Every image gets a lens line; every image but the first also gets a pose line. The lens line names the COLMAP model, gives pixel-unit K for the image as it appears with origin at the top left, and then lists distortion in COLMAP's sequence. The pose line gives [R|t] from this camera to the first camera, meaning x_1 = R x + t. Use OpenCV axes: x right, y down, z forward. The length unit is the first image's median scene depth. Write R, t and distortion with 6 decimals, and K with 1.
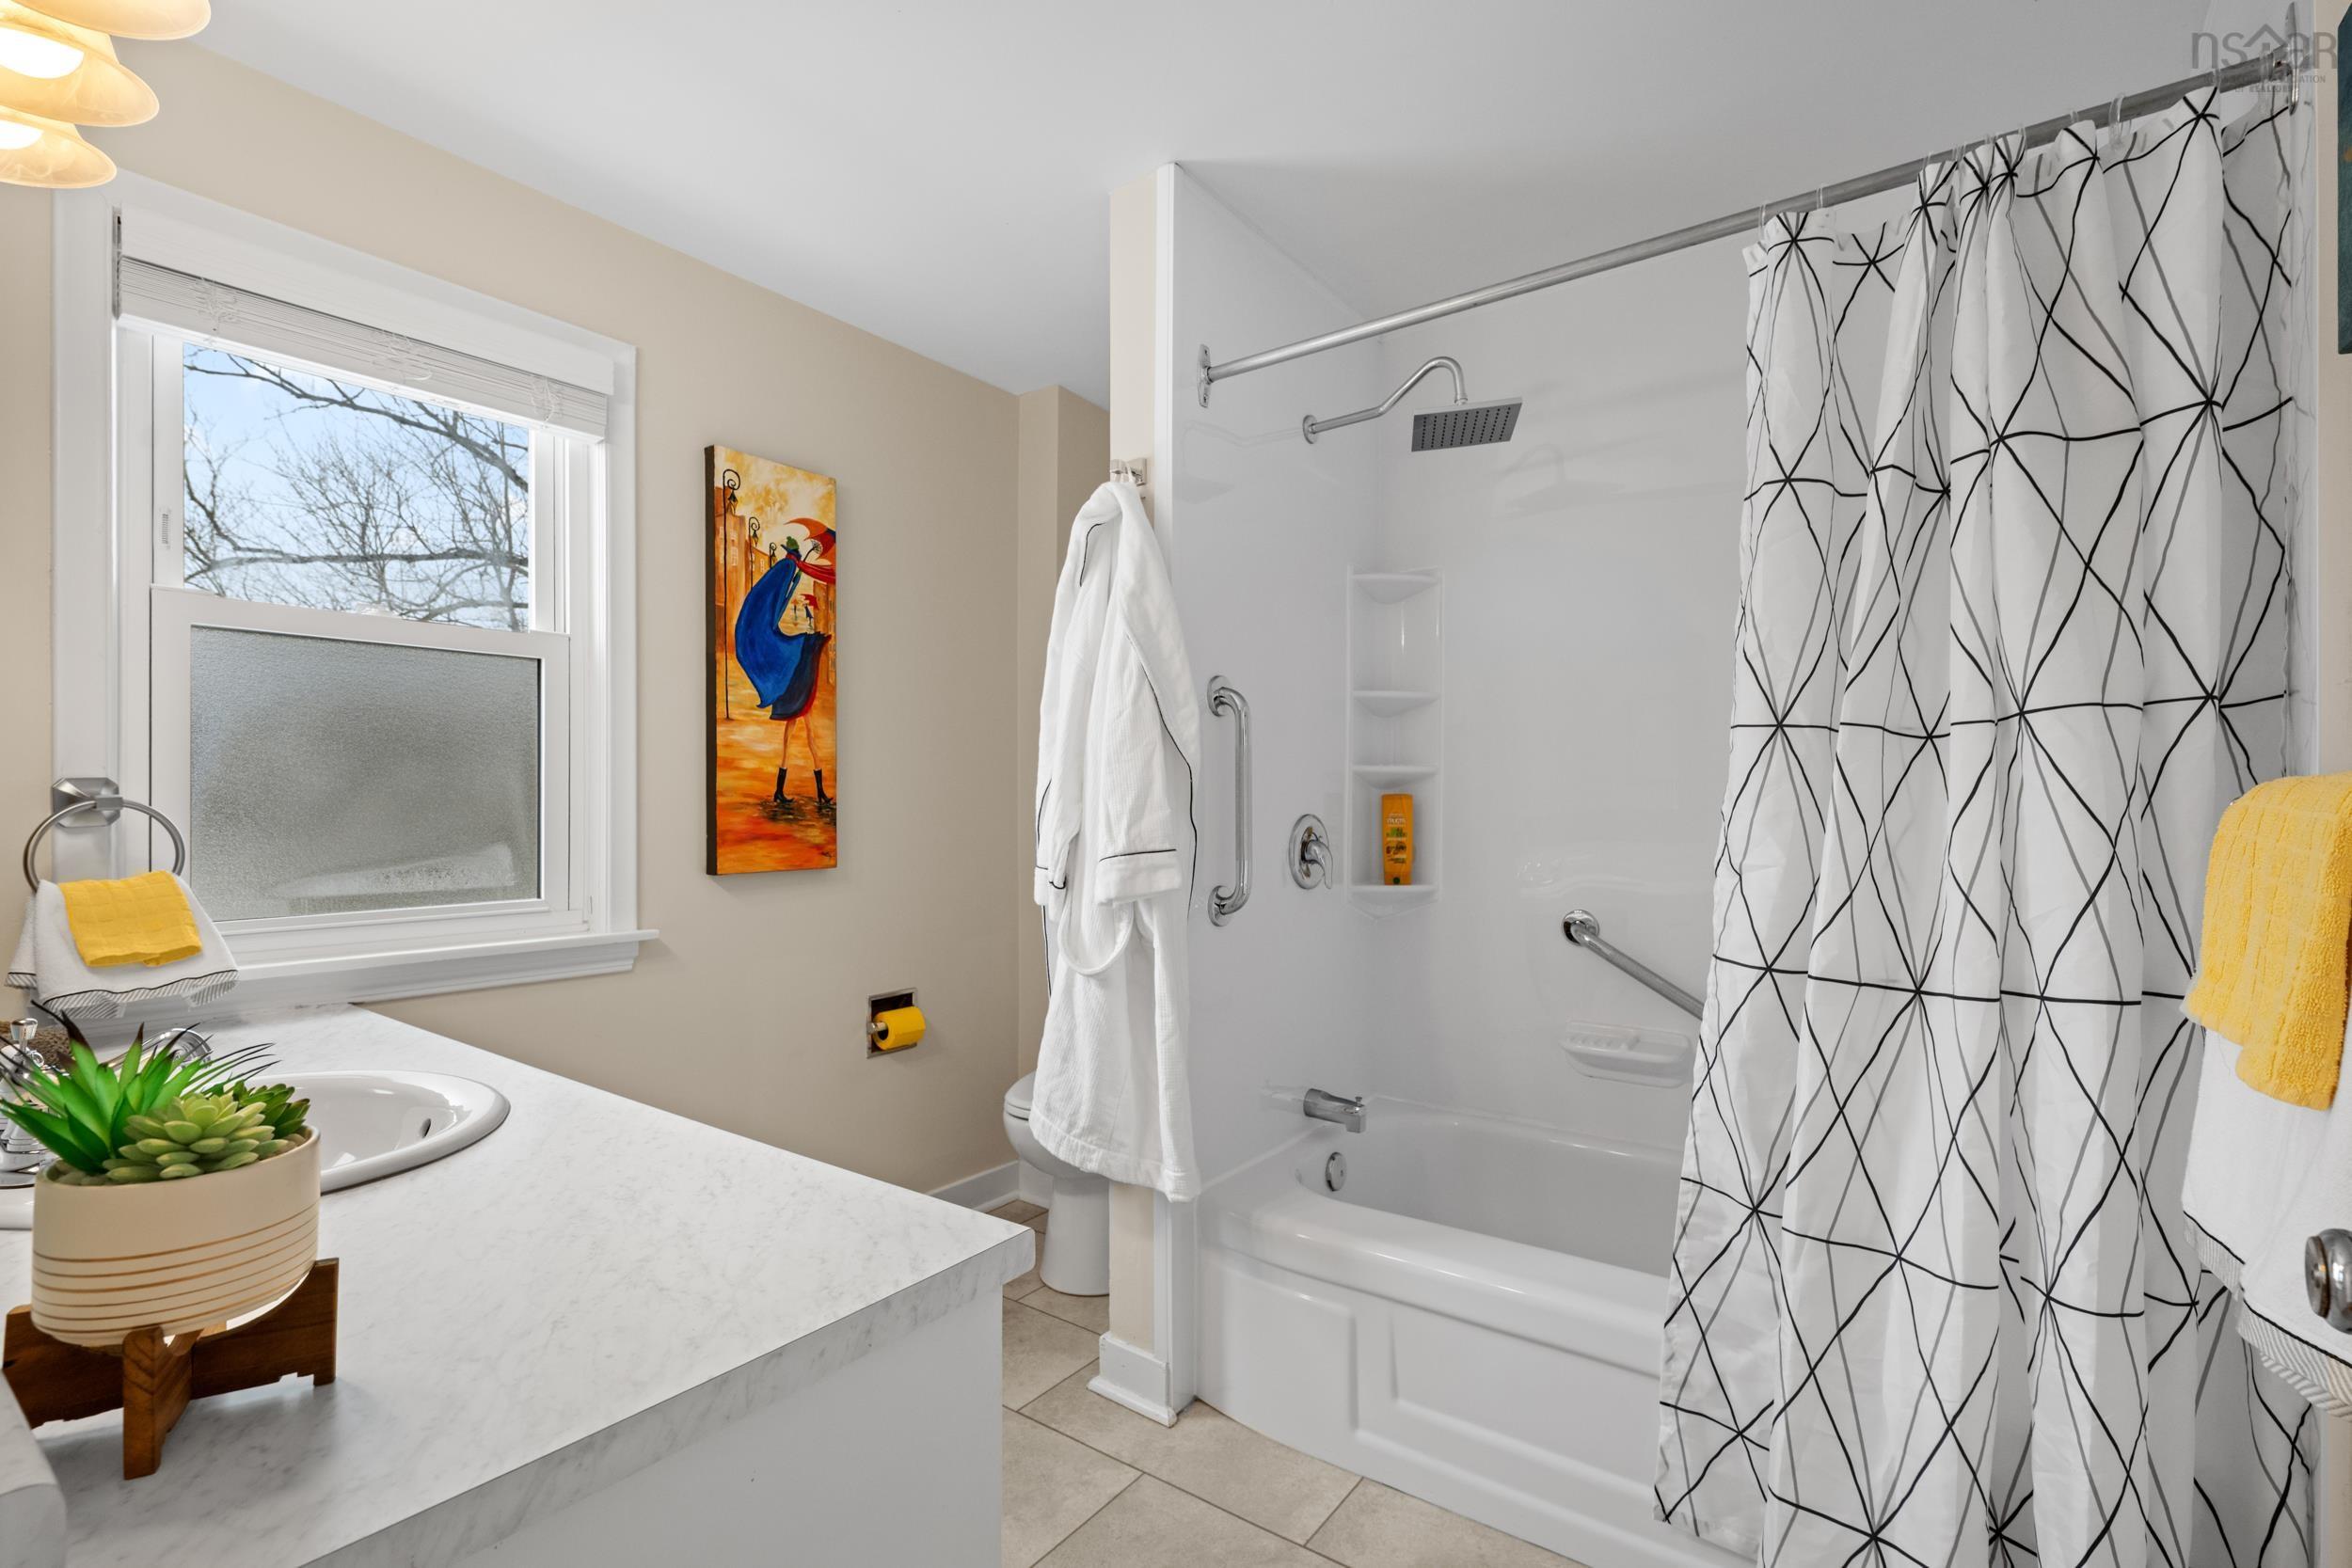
lens RADIAL K [[1061.9, 0, 1176.8], [0, 1061.9, 793.7], [0, 0, 1]] dist [0.003124, -0.002255]
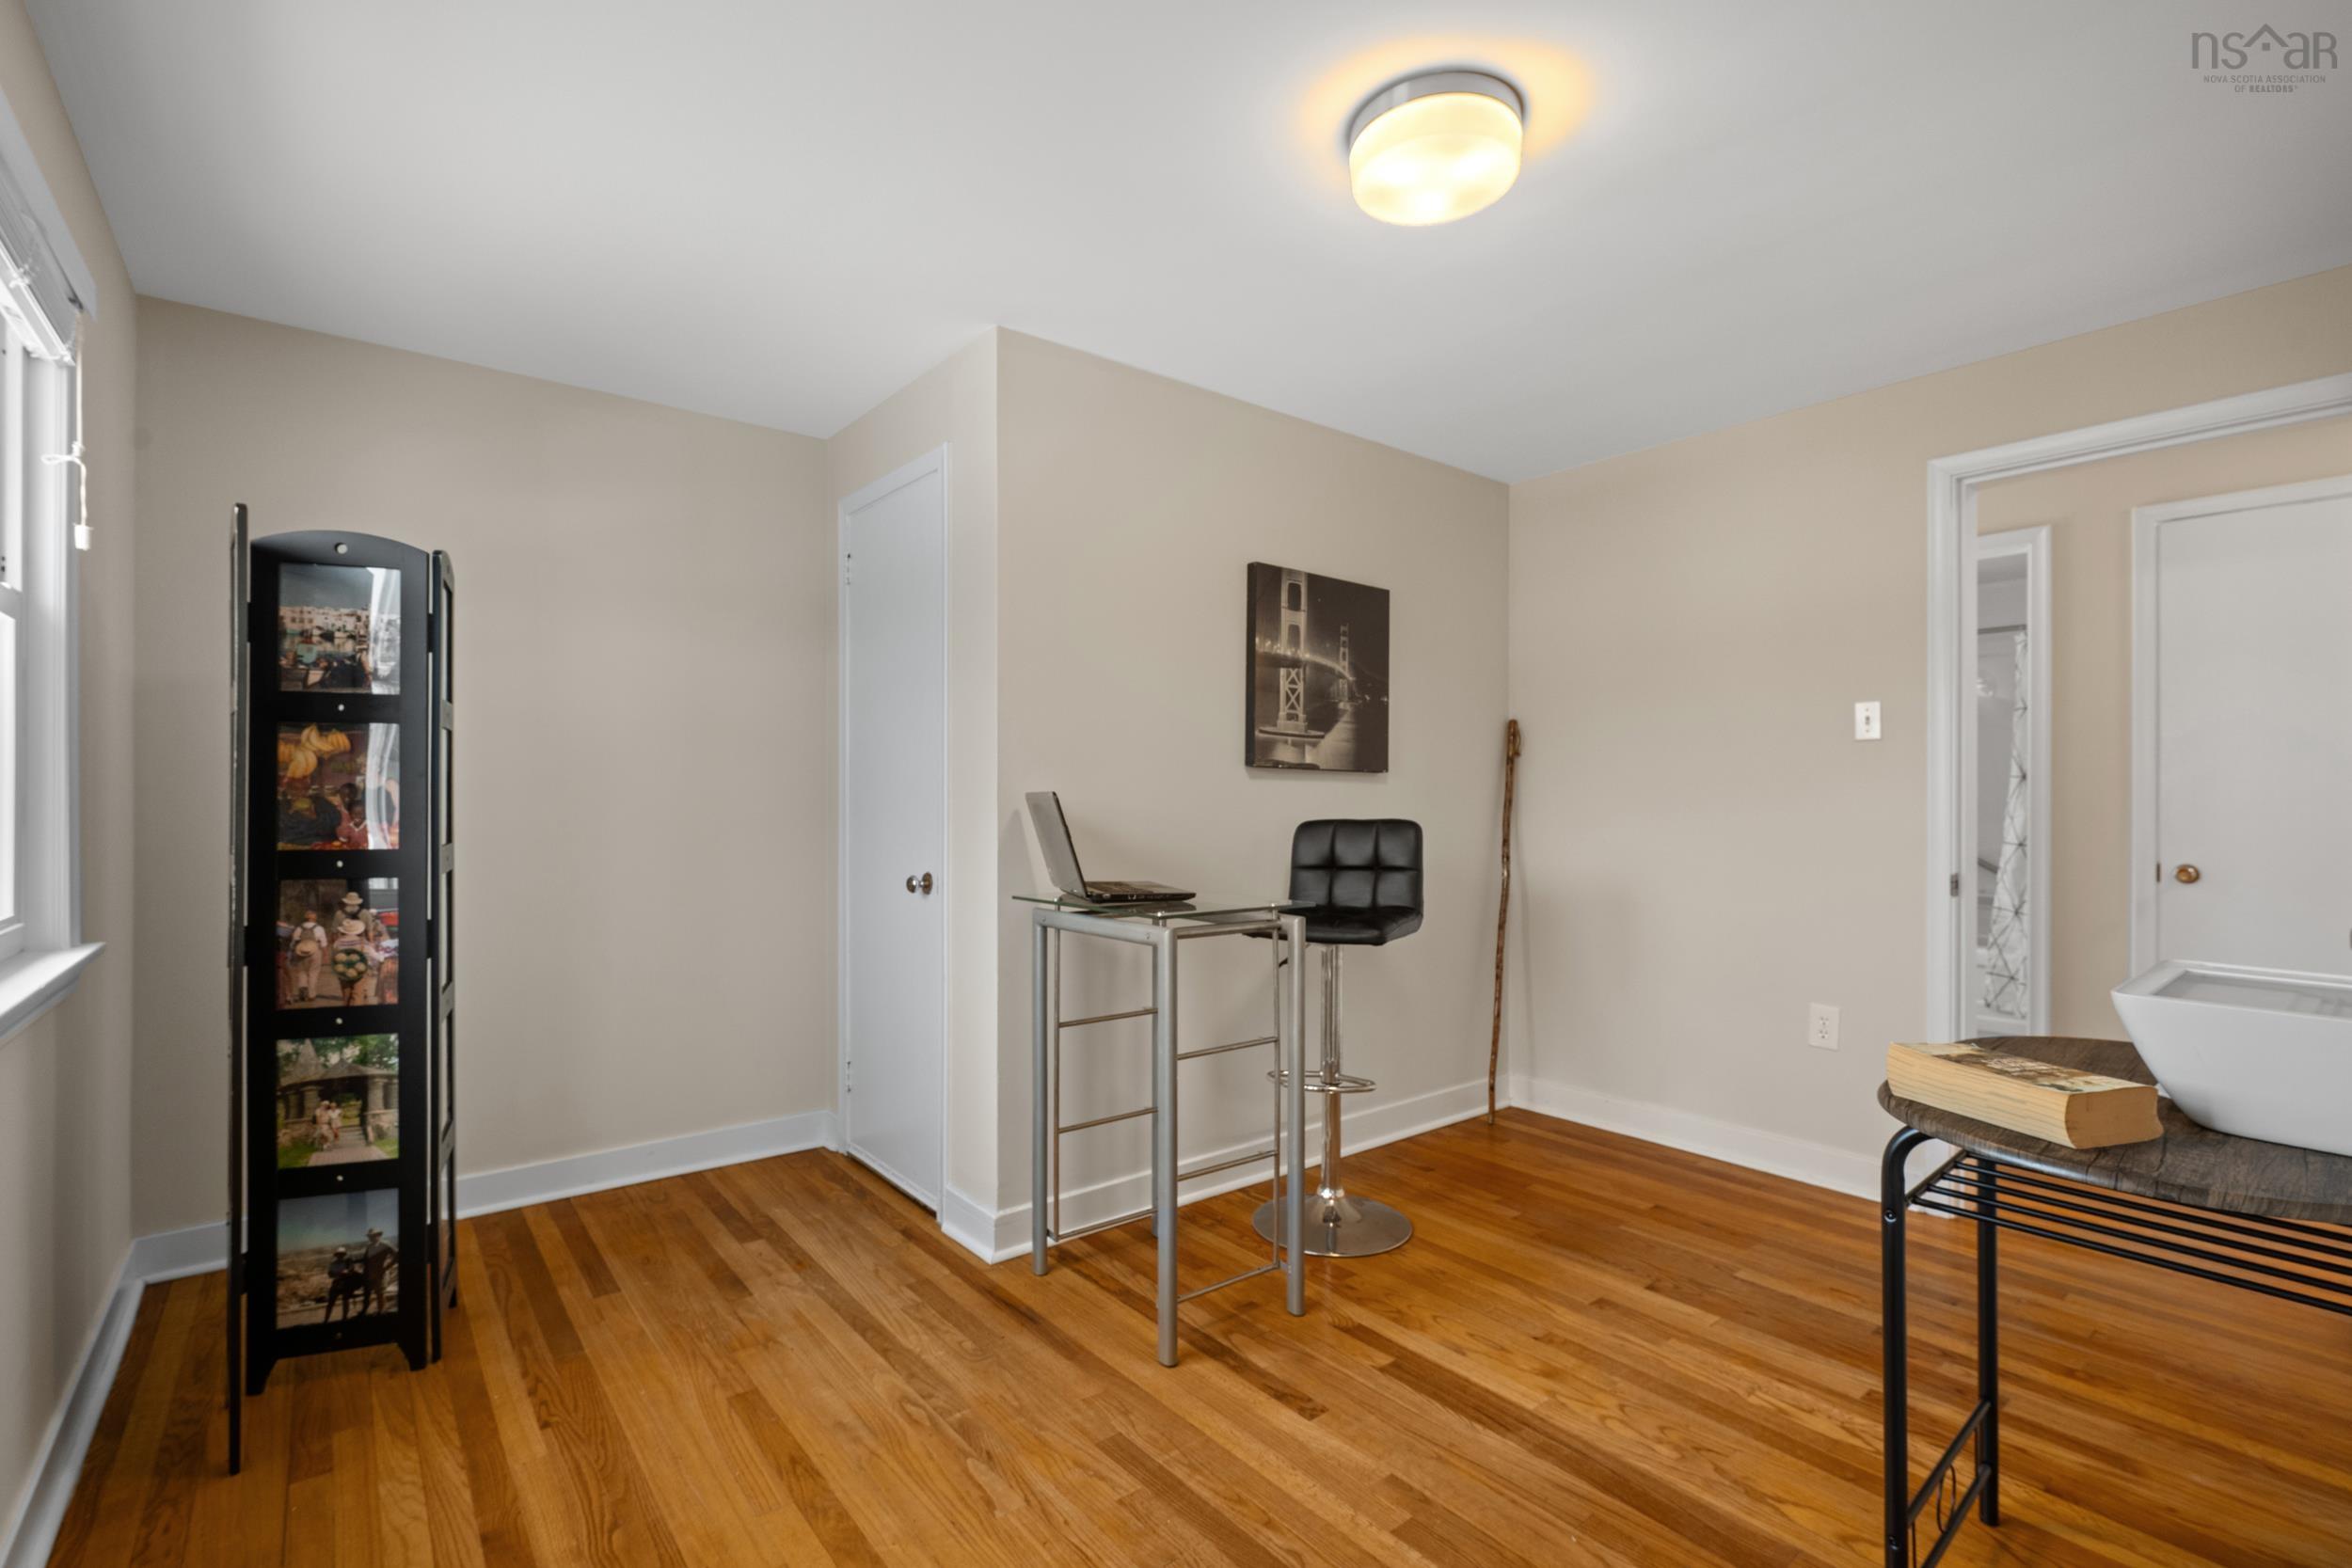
lens RADIAL K [[1061.9, 0, 1174.5], [0, 1061.9, 791.0], [0, 0, 1]] dist [0.003124, -0.002255]
pose [[0.965217, 0.004032, -0.261421, -1.238913], [-0.002700, 0.999981, 0.005452, -0.027352], [0.261438, -0.004556, 0.965210, -3.144110]]
